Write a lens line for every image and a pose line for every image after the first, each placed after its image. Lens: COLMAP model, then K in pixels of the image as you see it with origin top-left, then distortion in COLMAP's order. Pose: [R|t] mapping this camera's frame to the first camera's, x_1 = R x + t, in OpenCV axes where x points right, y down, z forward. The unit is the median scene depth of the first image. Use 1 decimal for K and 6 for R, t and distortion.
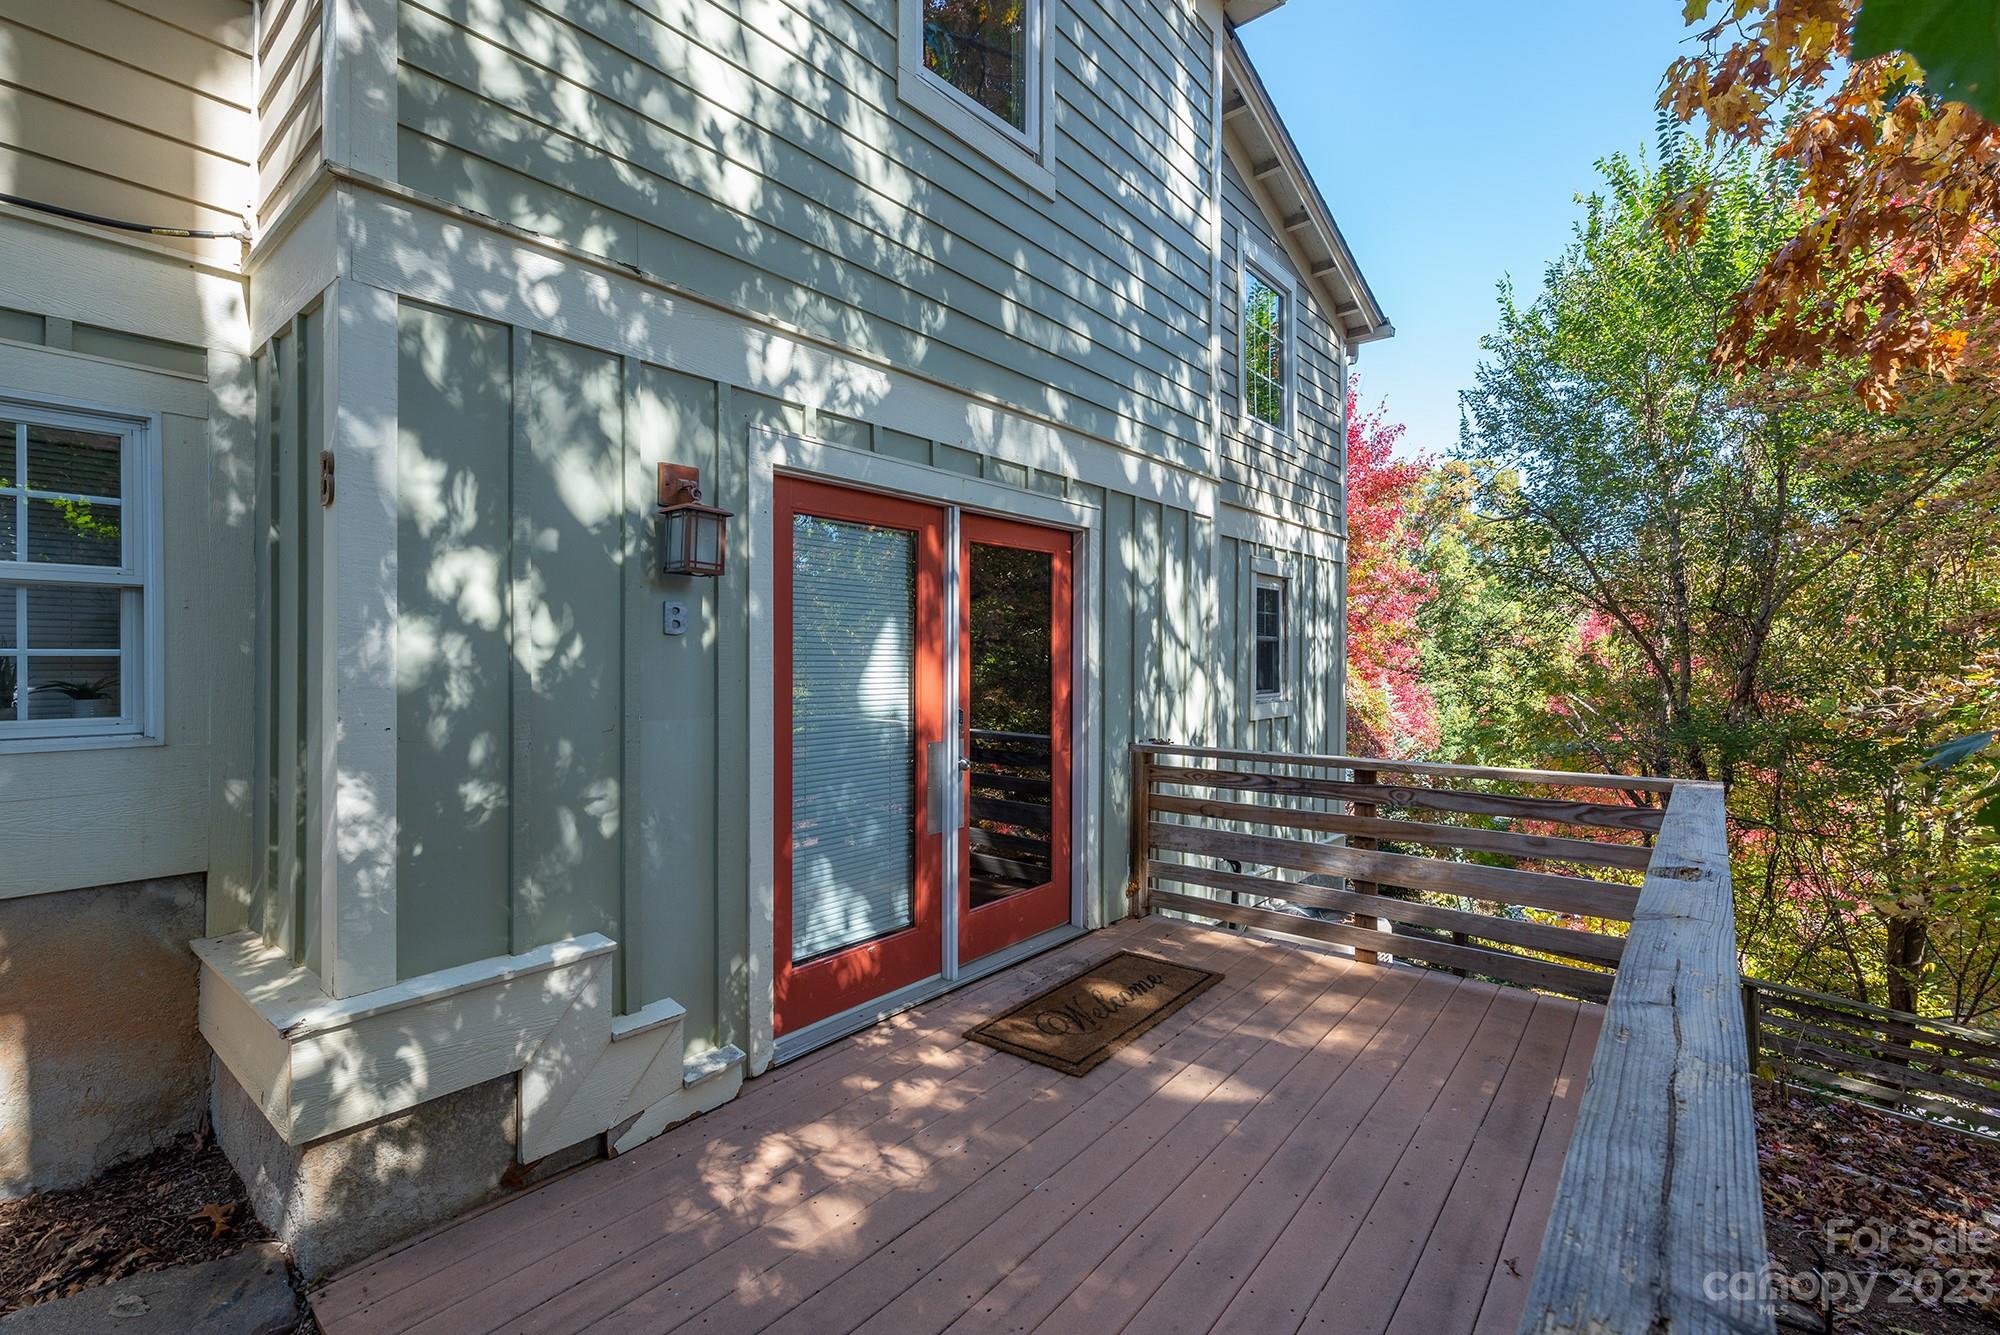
lens RADIAL K [[849.3, 0, 986.3], [0, 849.3, 649.1], [0, 0, 1]] dist [-0.002448, -0.003615]
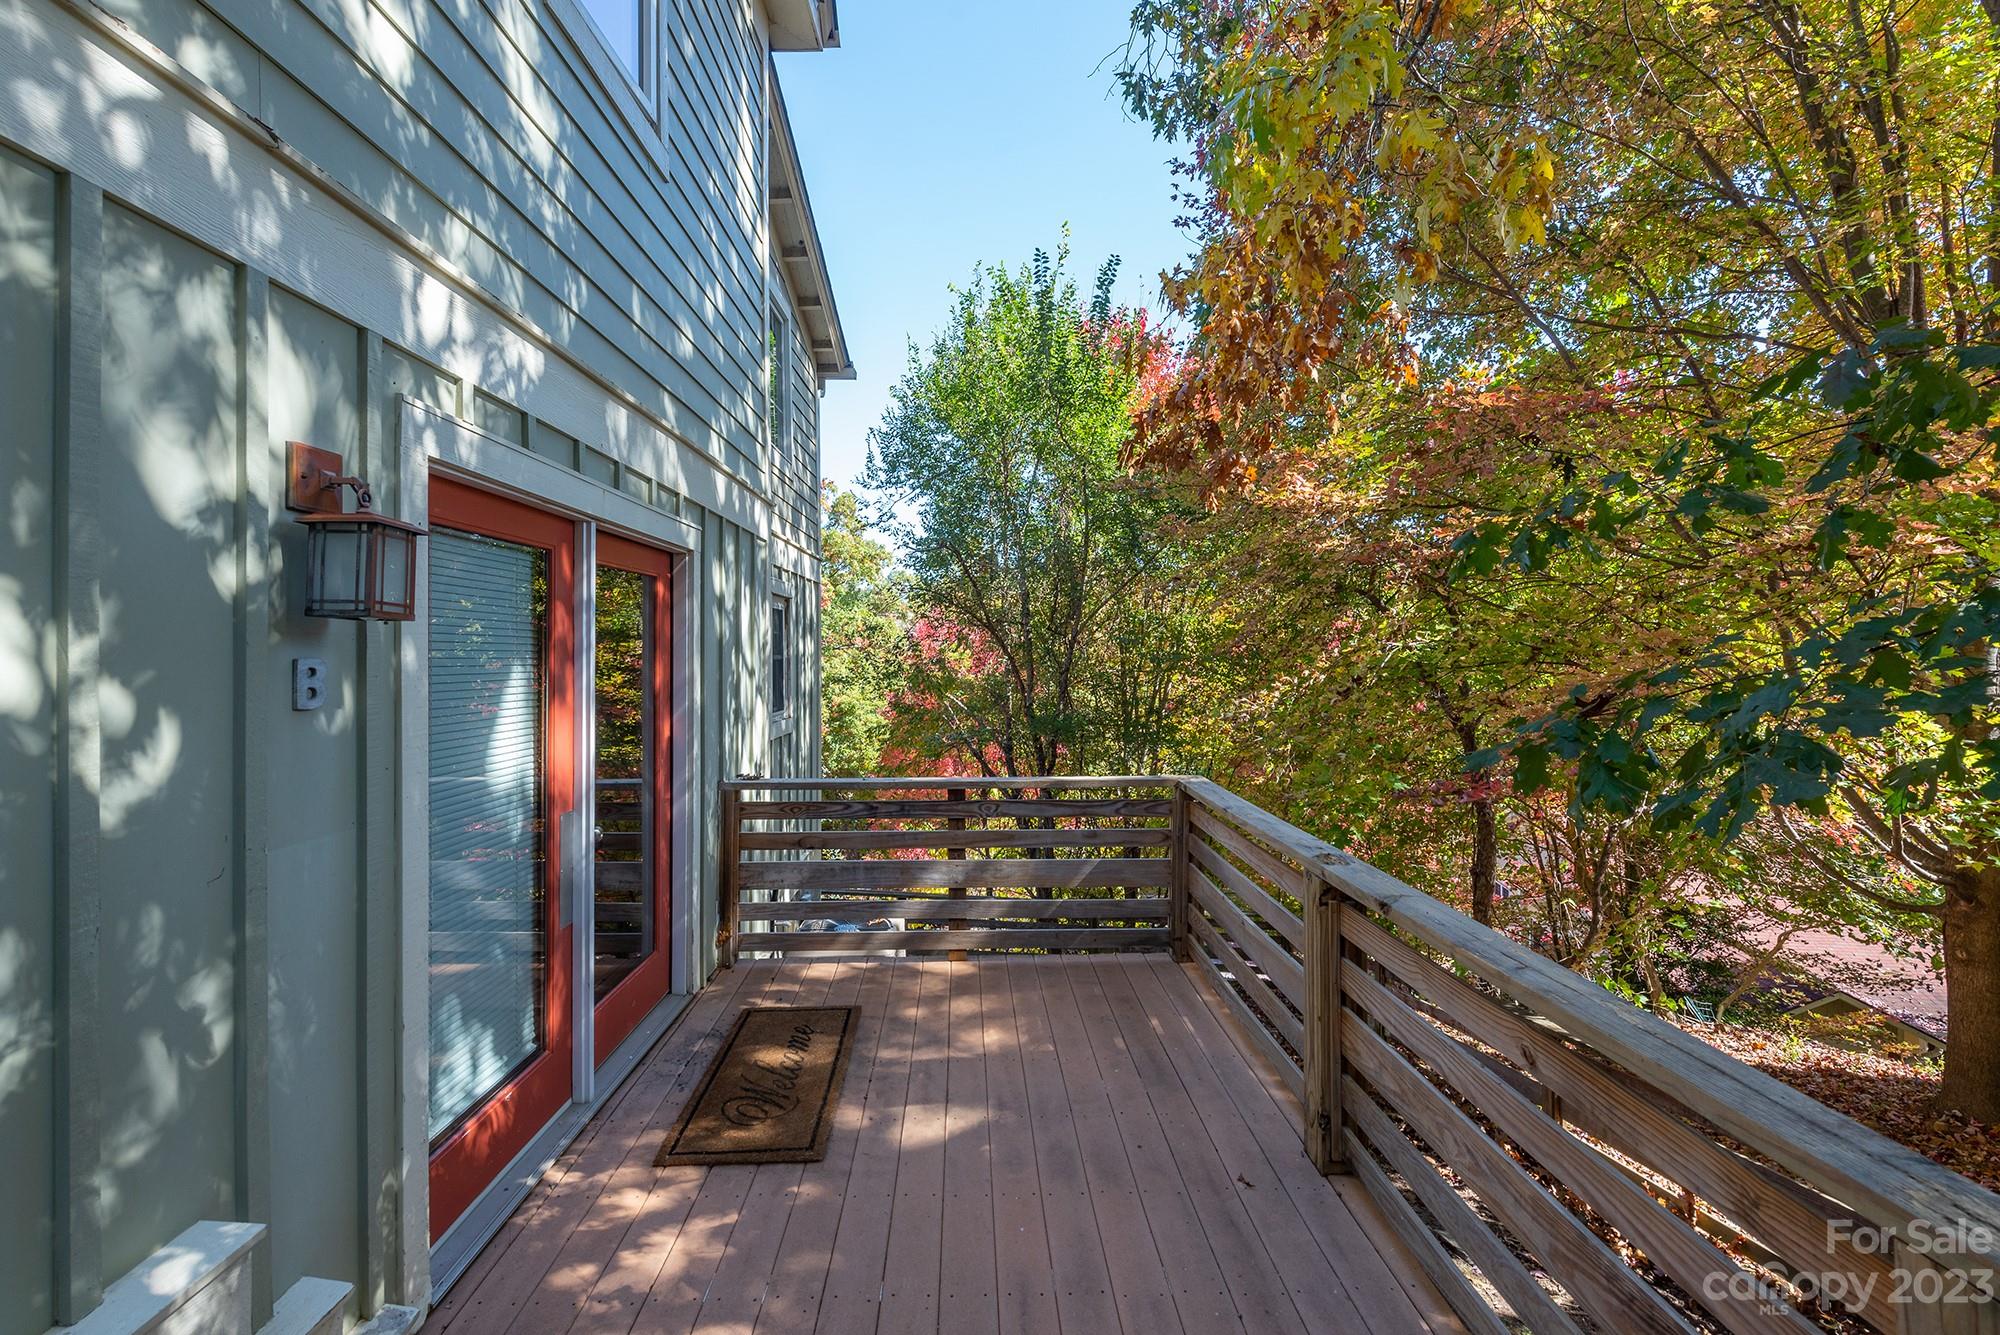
lens RADIAL K [[849.3, 0, 986.3], [0, 849.3, 649.1], [0, 0, 1]] dist [-0.002448, -0.003615]
pose [[0.773348, 0.000291, 0.633982, -0.261705], [0.002399, 0.999991, -0.003385, -0.041636], [-0.633978, 0.004138, 0.773340, 0.124430]]
